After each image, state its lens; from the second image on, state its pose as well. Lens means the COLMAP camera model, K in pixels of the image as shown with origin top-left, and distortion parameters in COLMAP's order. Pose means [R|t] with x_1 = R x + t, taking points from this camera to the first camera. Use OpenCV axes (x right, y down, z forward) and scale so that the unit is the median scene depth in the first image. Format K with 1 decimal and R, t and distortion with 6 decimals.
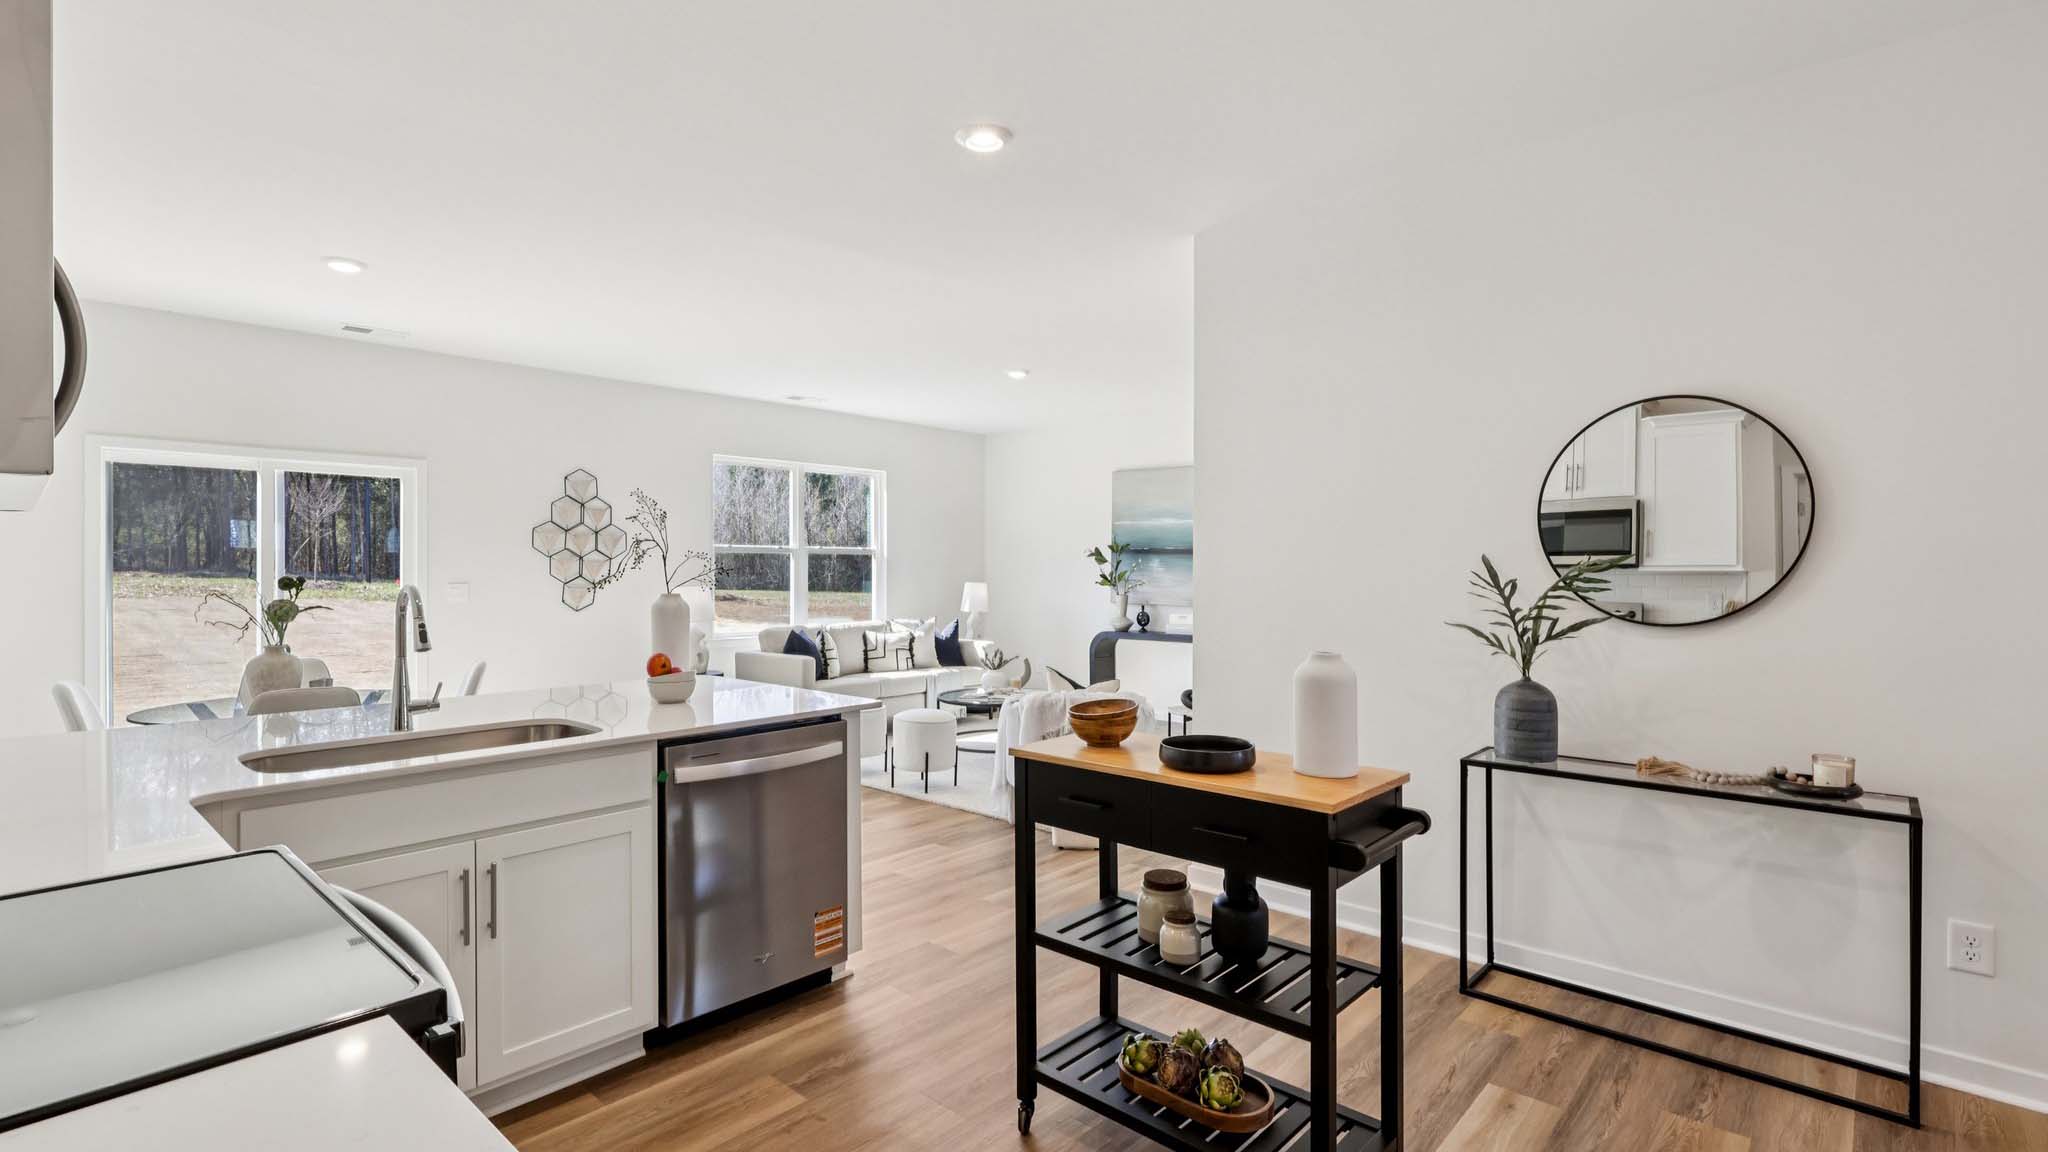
lens RADIAL K [[946.8, 0, 1017.0], [0, 946.8, 572.6], [0, 0, 1]] dist [-0.004210, 0.001886]
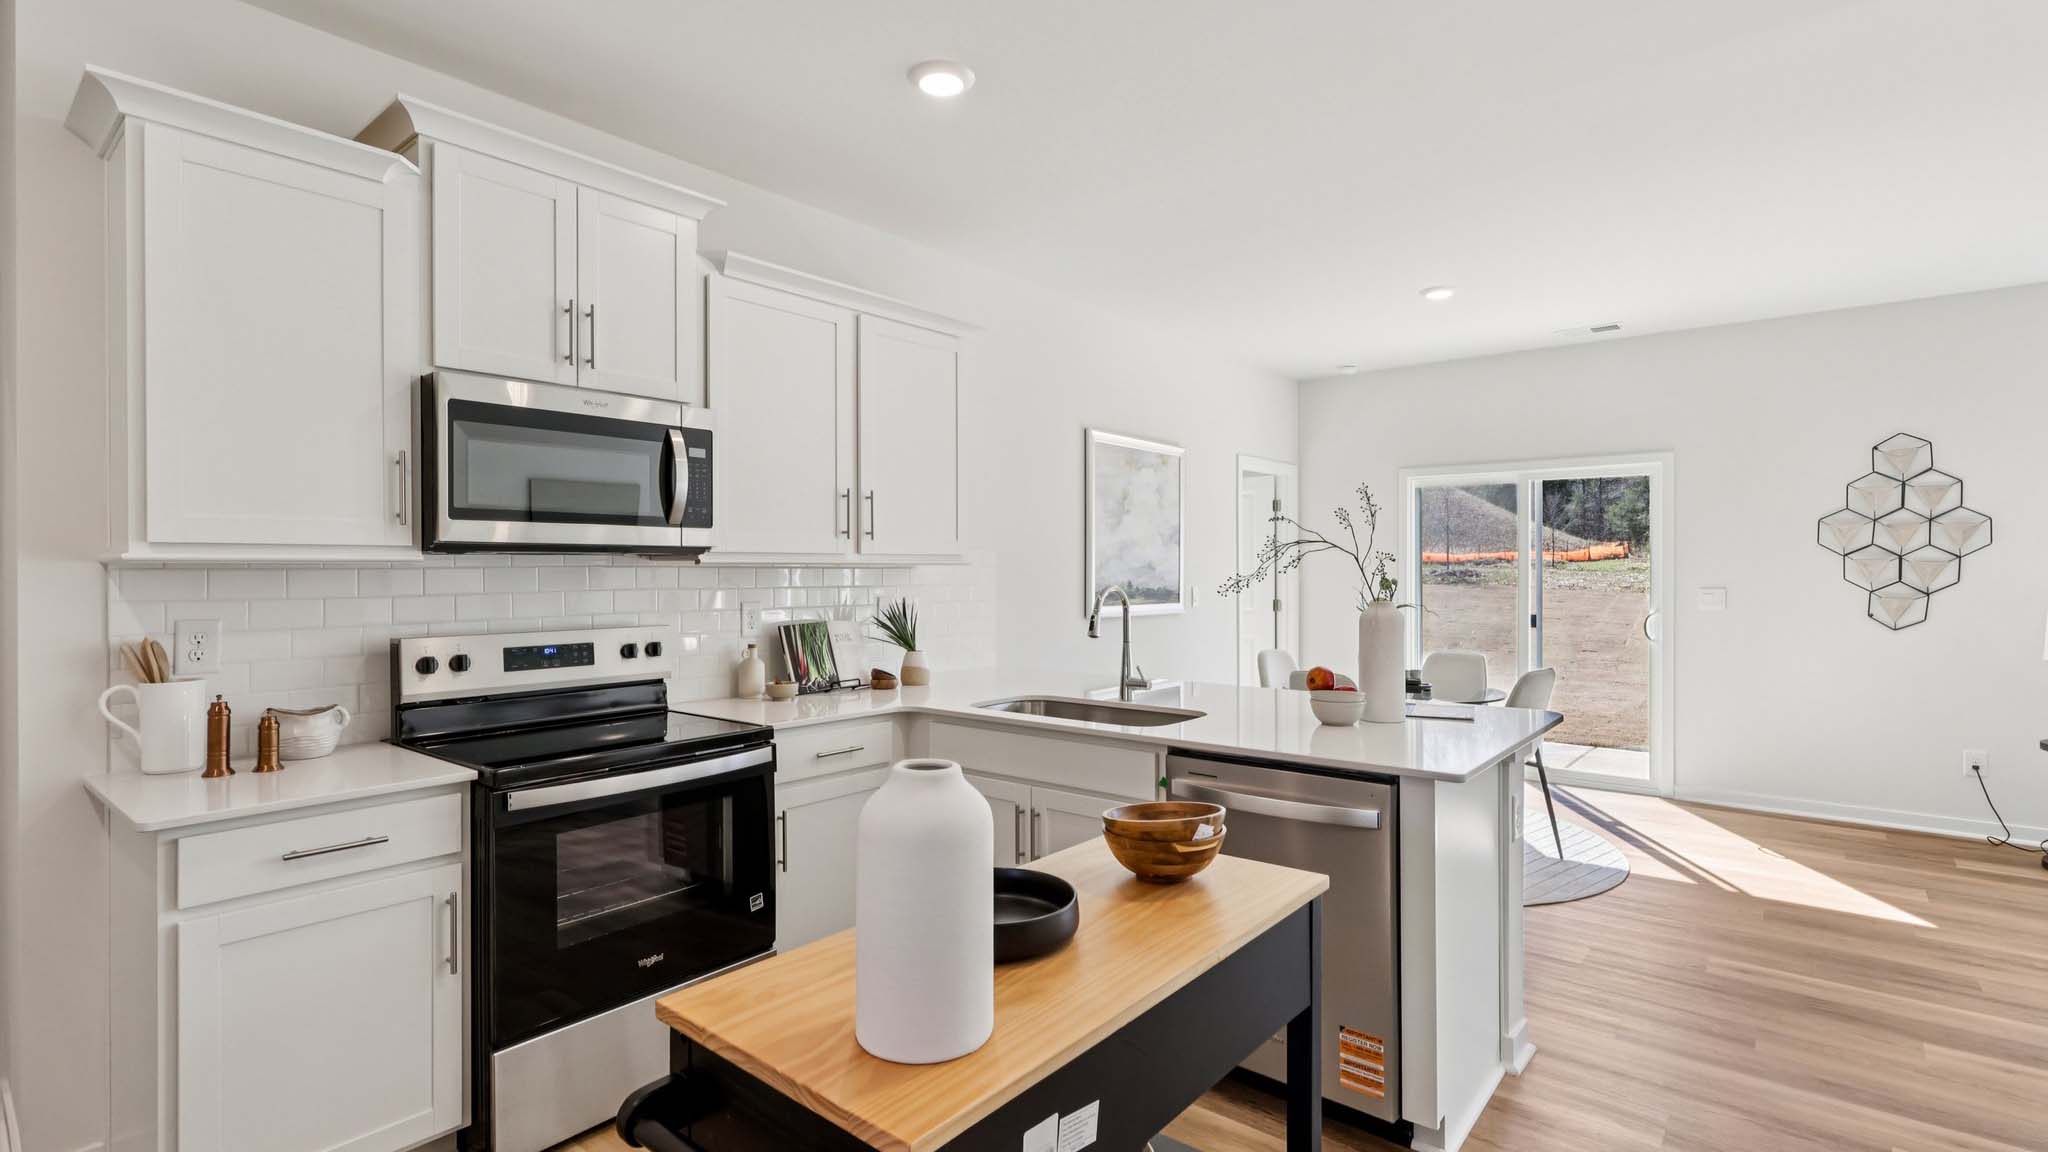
lens RADIAL K [[946.8, 0, 1022.6], [0, 946.8, 570.9], [0, 0, 1]] dist [-0.004210, 0.001886]
pose [[0.049653, 0.001424, -0.998766, 0.209350], [-0.003834, 0.999992, 0.001235, -0.002586], [0.998759, 0.003768, 0.049658, 0.276061]]
